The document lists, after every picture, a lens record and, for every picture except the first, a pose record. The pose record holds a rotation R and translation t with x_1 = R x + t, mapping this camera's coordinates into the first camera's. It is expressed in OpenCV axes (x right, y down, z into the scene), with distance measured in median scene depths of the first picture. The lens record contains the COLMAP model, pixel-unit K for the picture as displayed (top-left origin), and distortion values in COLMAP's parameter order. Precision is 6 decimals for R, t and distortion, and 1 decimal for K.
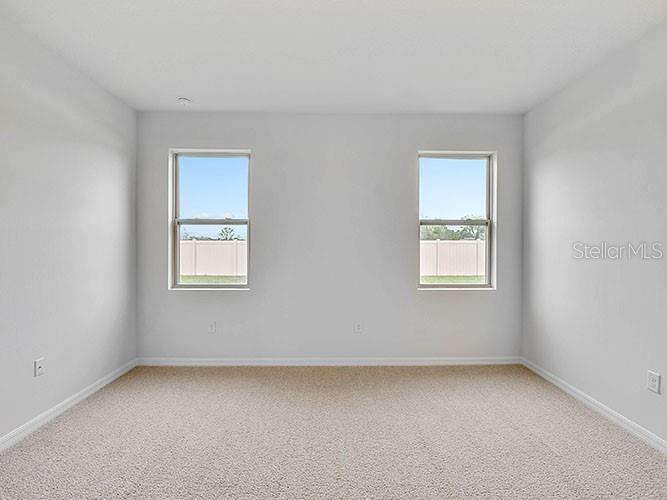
lens RADIAL K [[350.1, 0, 334.8], [0, 350.1, 243.7], [0, 0, 1]] dist [0.001139, -0.000748]
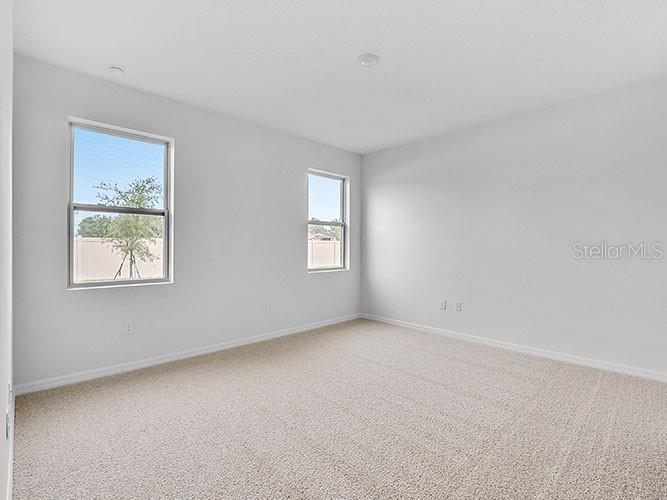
lens RADIAL K [[350.1, 0, 334.8], [0, 350.1, 243.7], [0, 0, 1]] dist [0.001139, -0.000748]
pose [[0.706133, 0.004042, 0.708068, -0.622766], [-0.019973, 0.999700, 0.014211, -0.001663], [-0.707798, -0.024177, 0.706001, -0.006216]]
